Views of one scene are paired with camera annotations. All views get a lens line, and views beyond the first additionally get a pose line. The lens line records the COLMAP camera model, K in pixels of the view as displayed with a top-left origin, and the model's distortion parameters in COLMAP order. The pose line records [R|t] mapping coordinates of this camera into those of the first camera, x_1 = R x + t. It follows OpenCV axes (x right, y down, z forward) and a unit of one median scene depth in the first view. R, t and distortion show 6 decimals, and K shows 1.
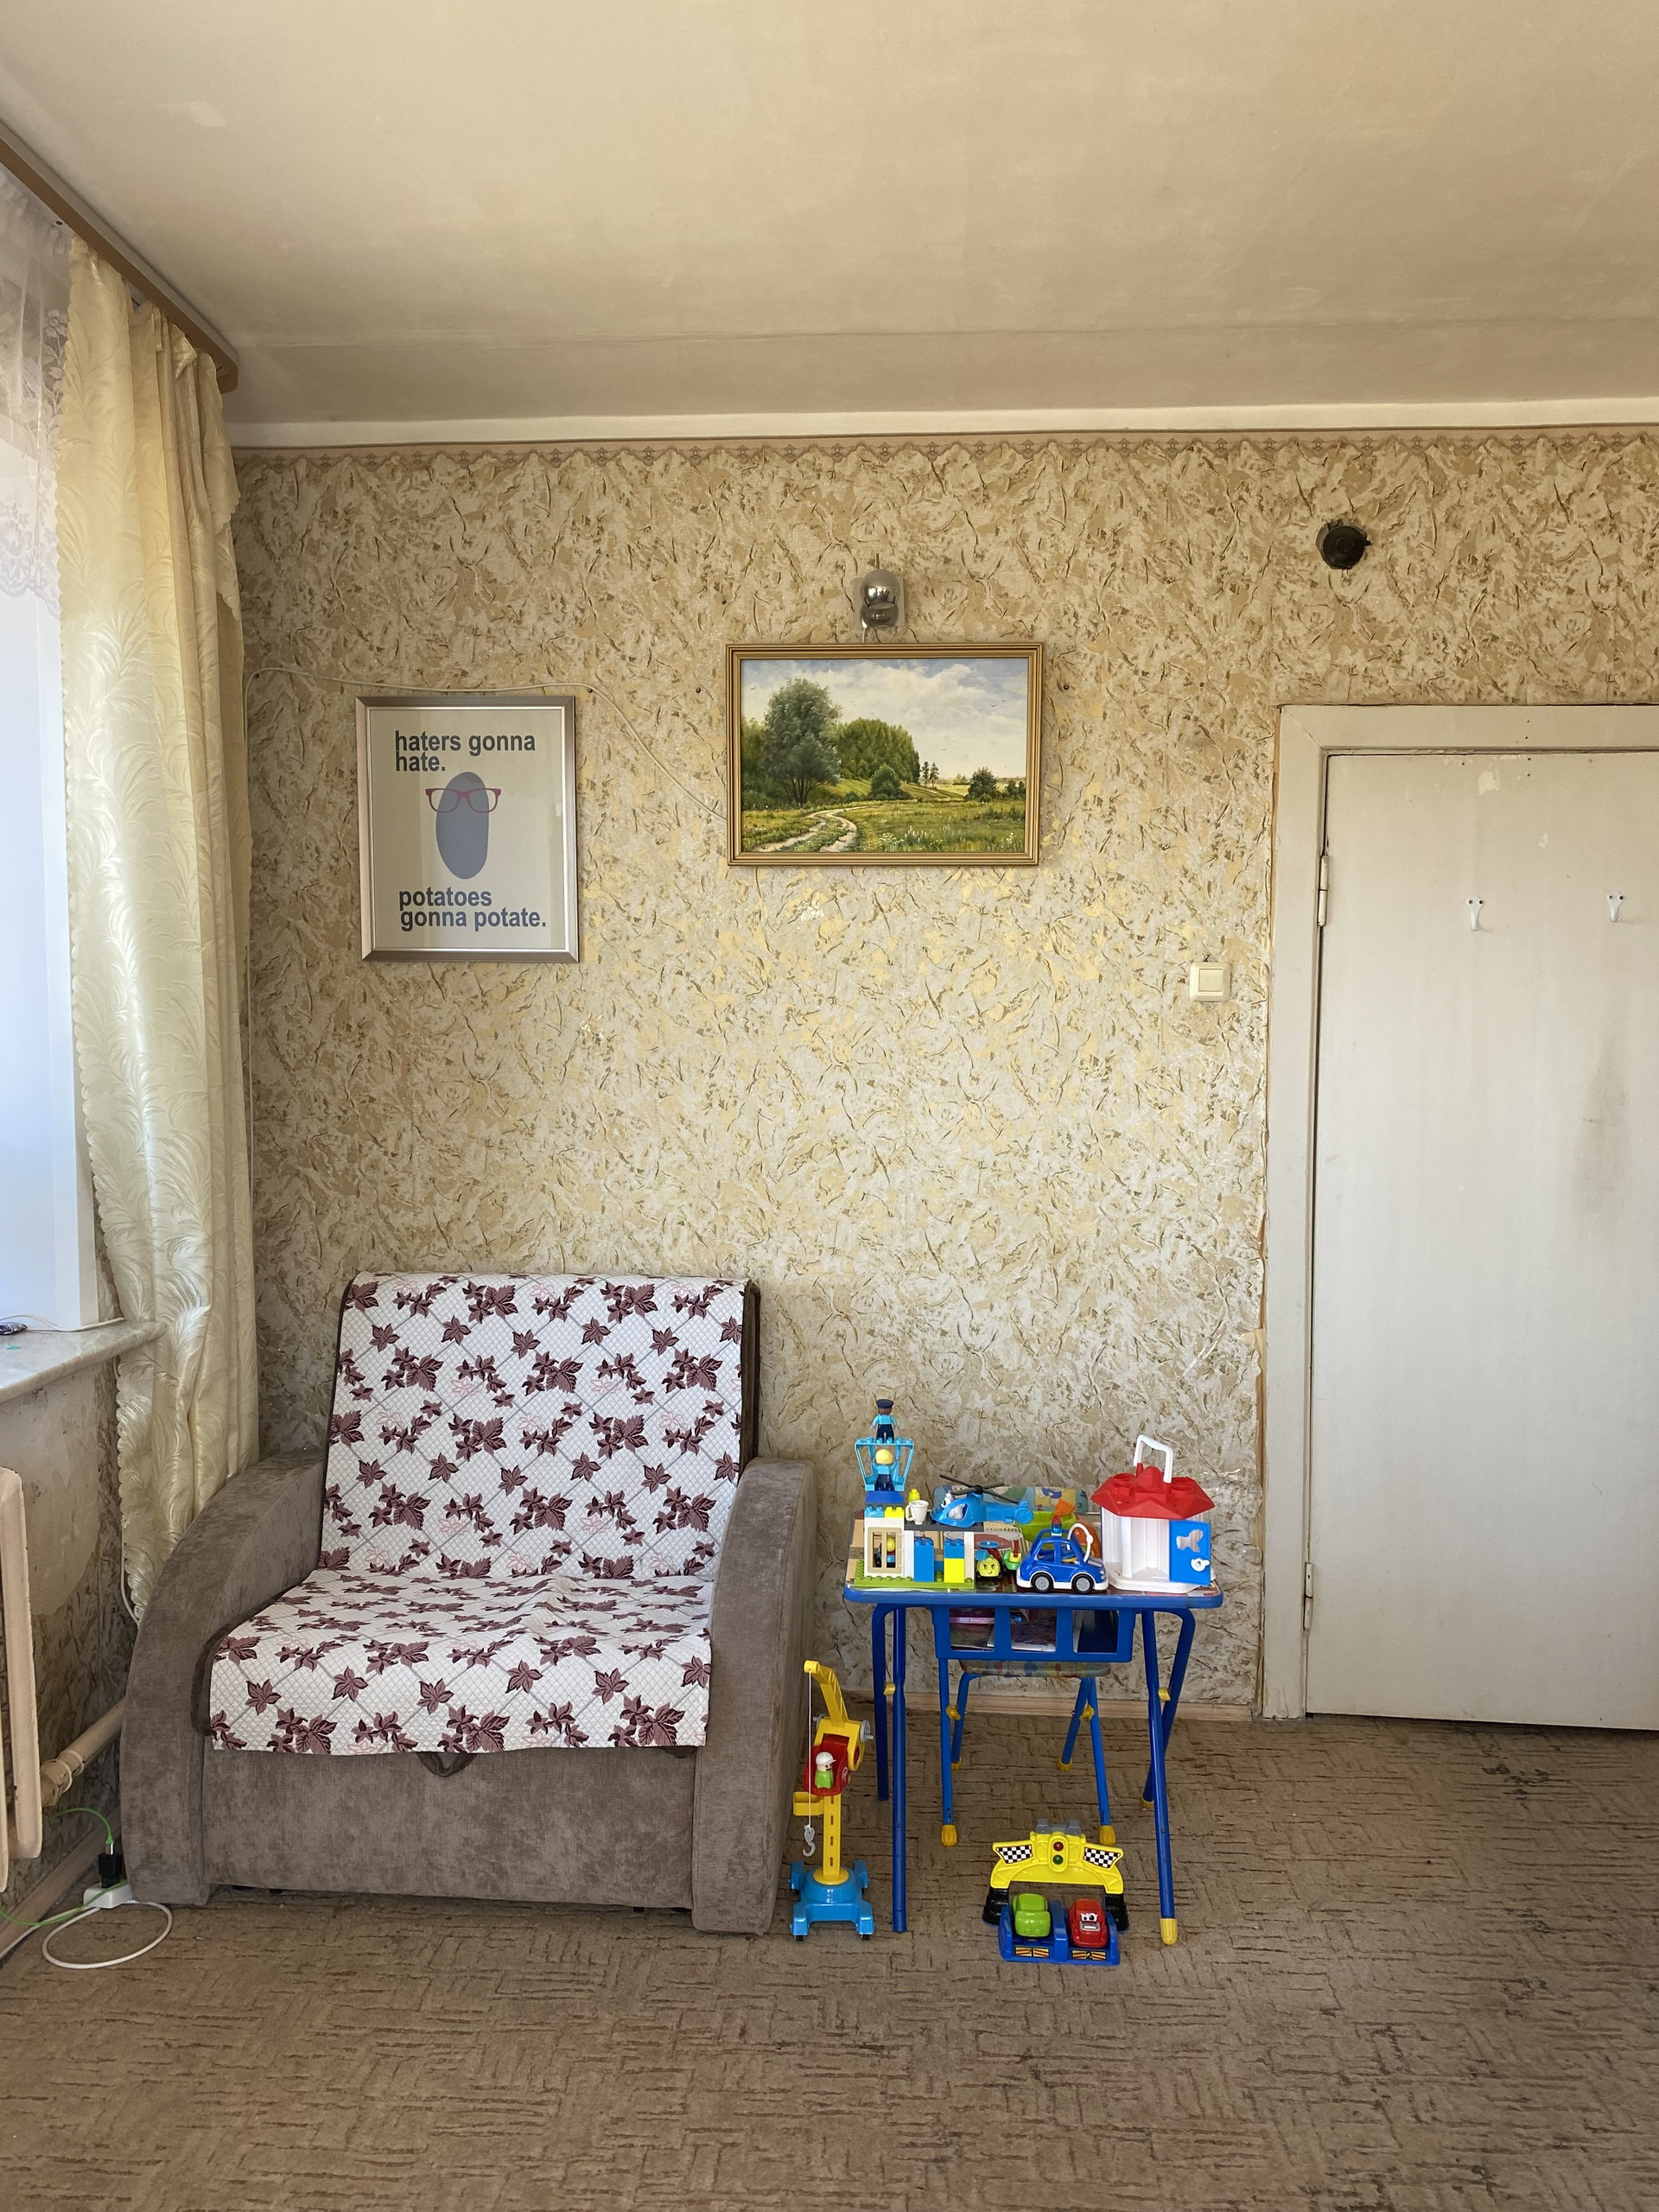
lens RADIAL K [[1706.7, 0, 835.1], [0, 1706.7, 1114.8], [0, 0, 1]] dist [0.038582, -0.027005]
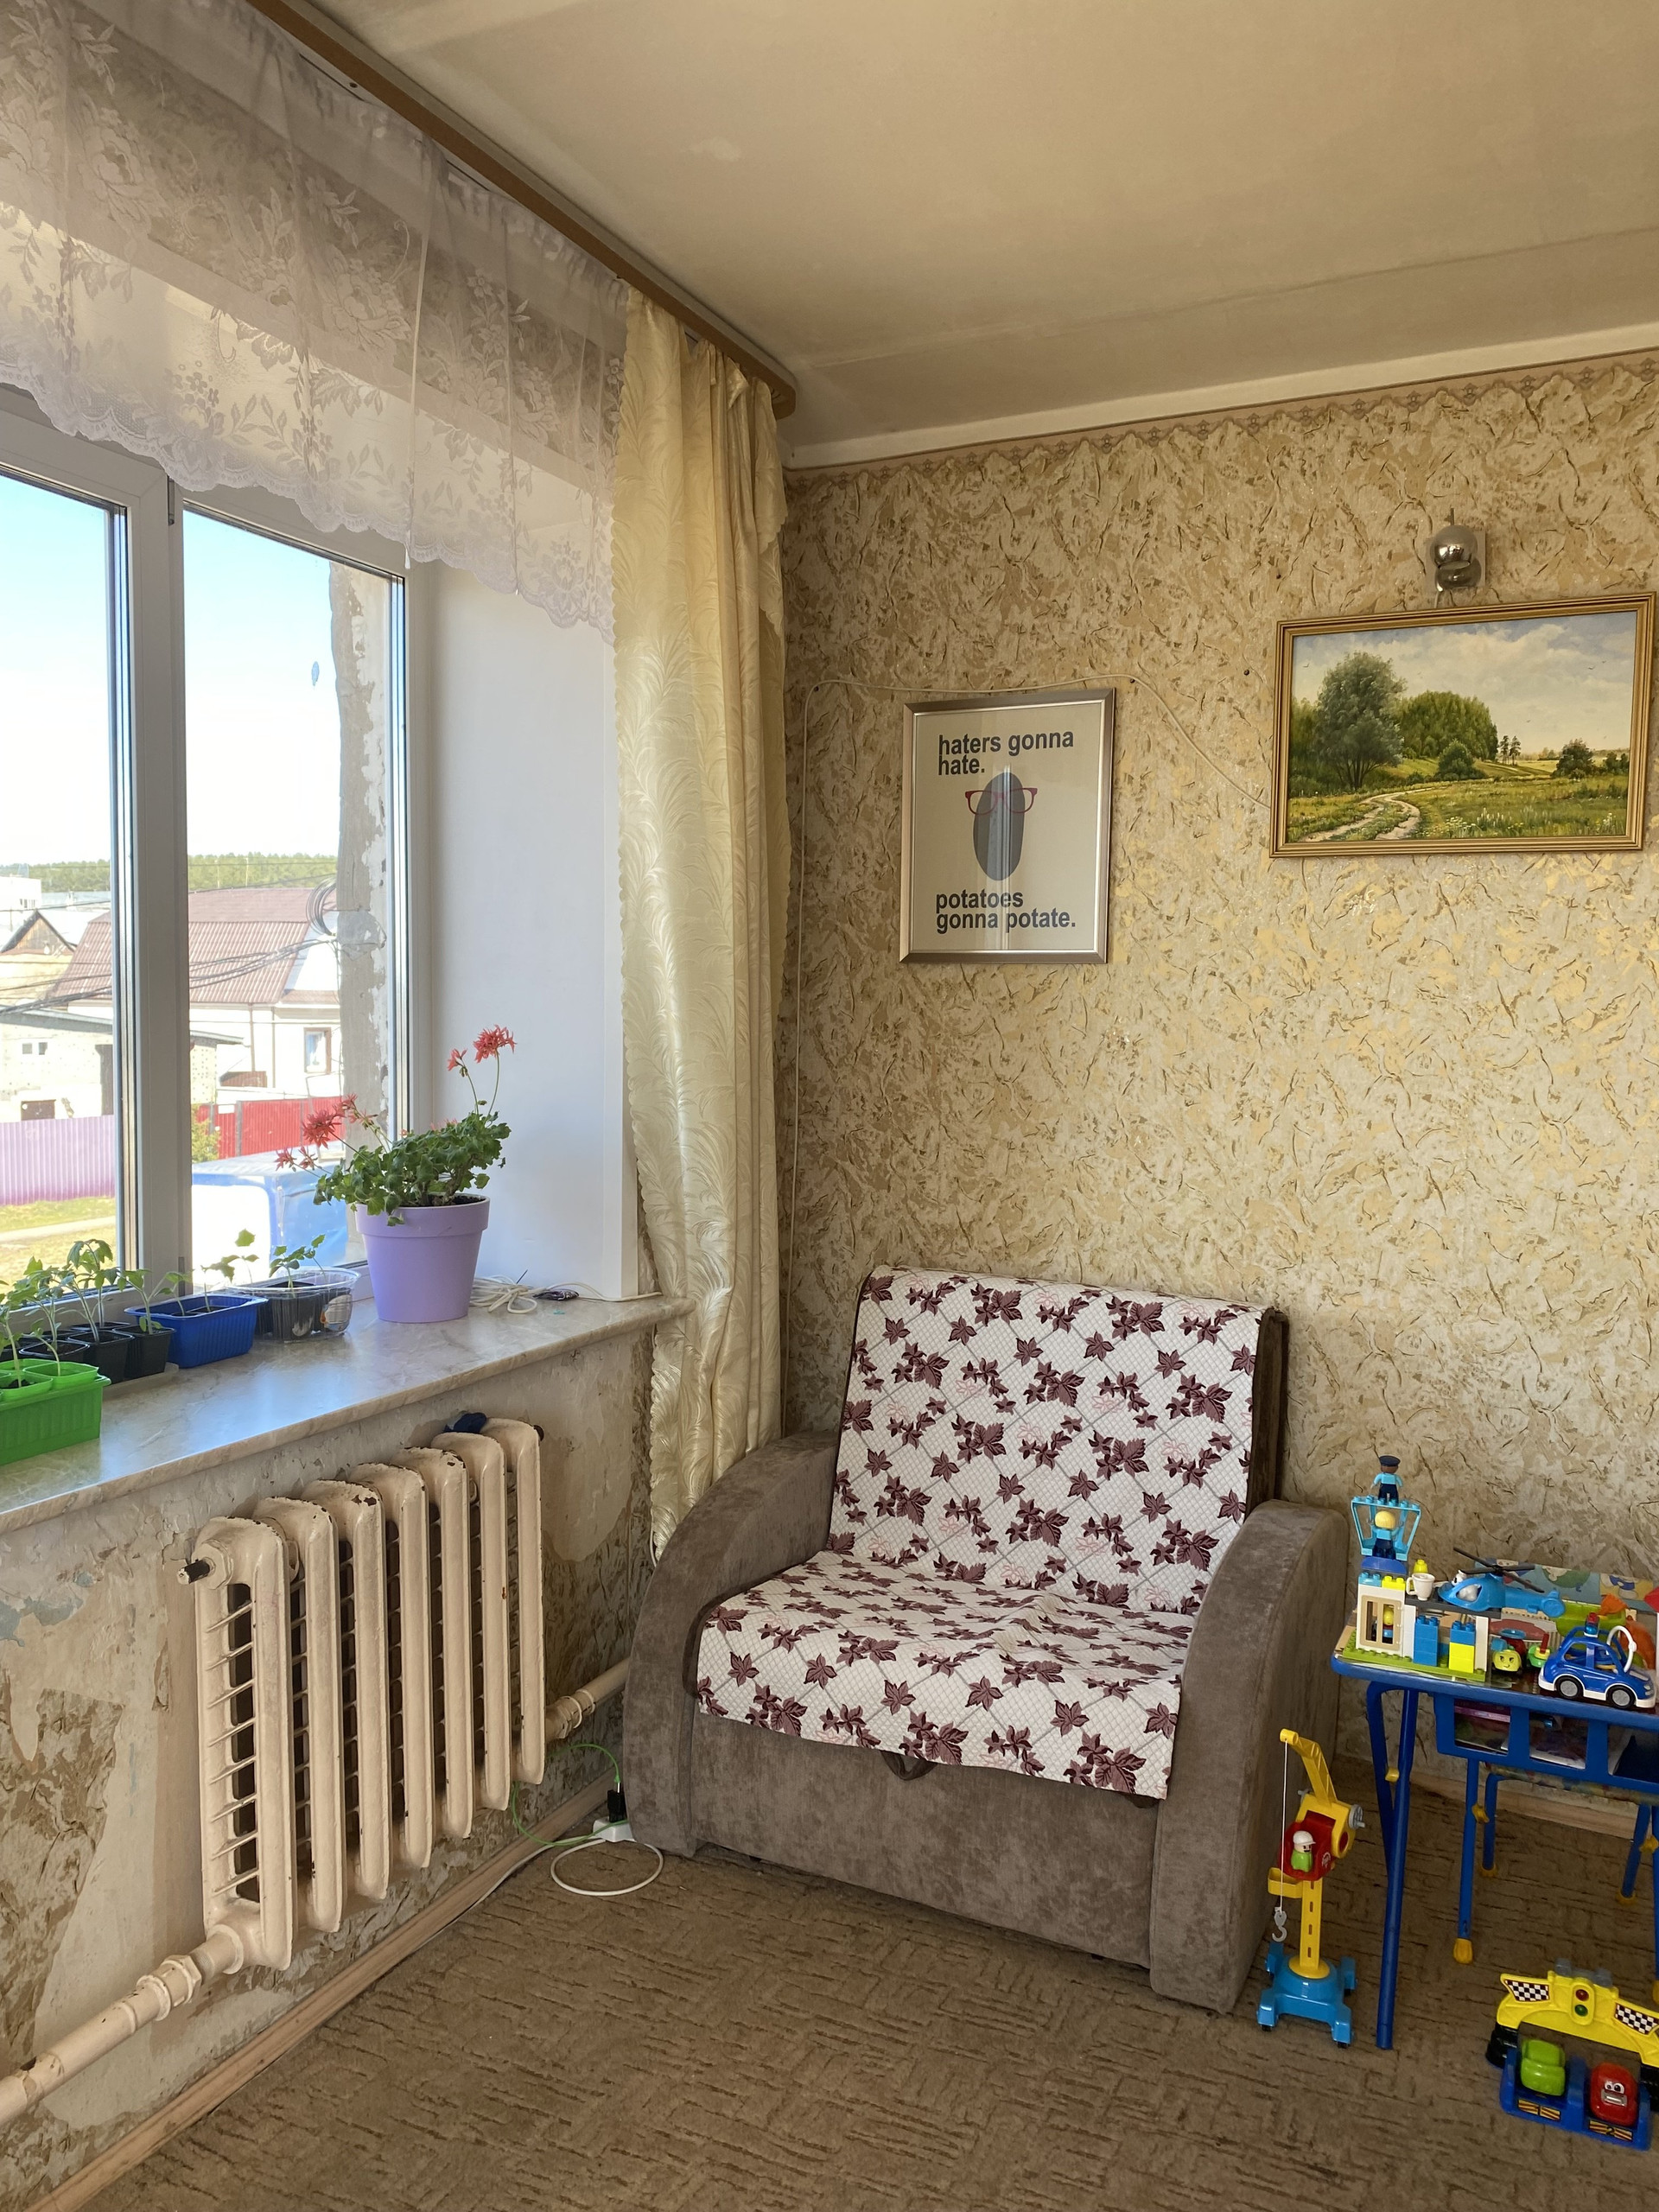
lens RADIAL K [[1704.5, 0, 827.1], [0, 1704.5, 1112.6], [0, 0, 1]] dist [0.038609, -0.033465]
pose [[0.924877, 0.037951, -0.378369, 0.074604], [-0.037426, 0.999261, 0.008744, -0.007352], [0.378421, 0.006073, 0.925614, 0.046979]]
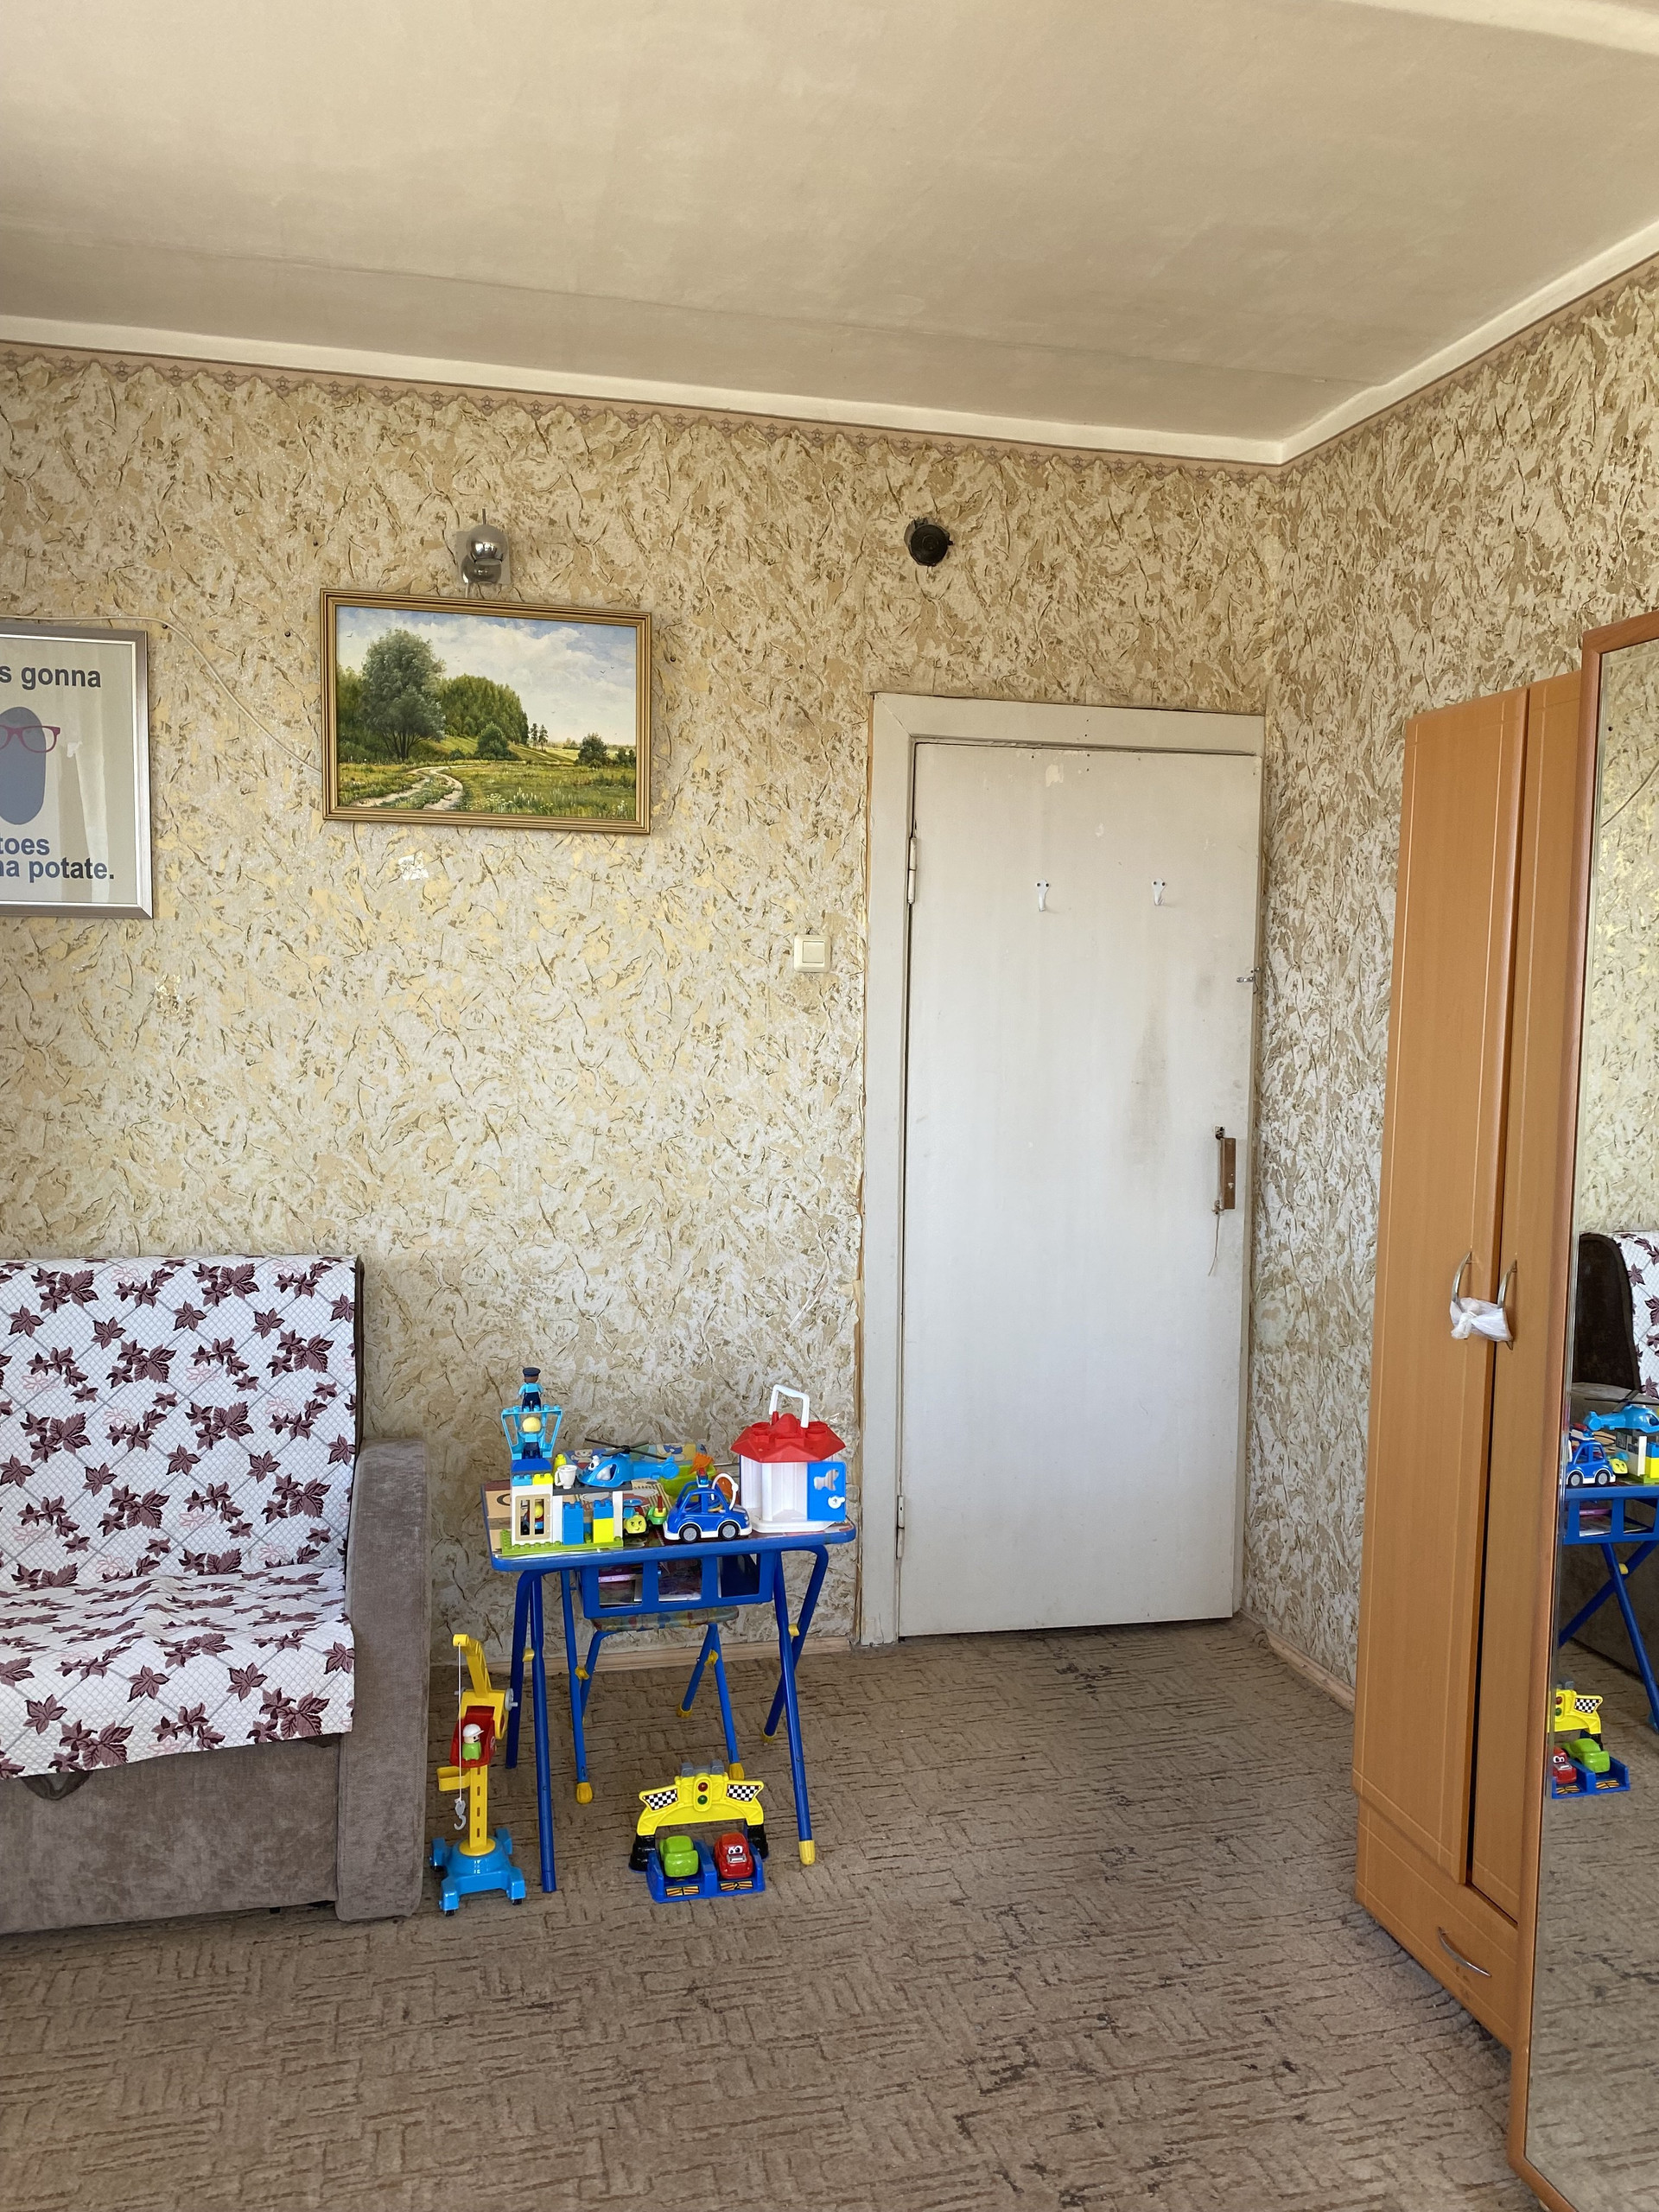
lens RADIAL K [[1713.0, 0, 845.1], [0, 1713.0, 1113.2], [0, 0, 1]] dist [0.038894, -0.024689]
pose [[0.955398, -0.013398, 0.295019, -0.073752], [0.008507, 0.999804, 0.017856, 0.002376], [-0.295200, -0.014550, 0.955325, -0.007971]]
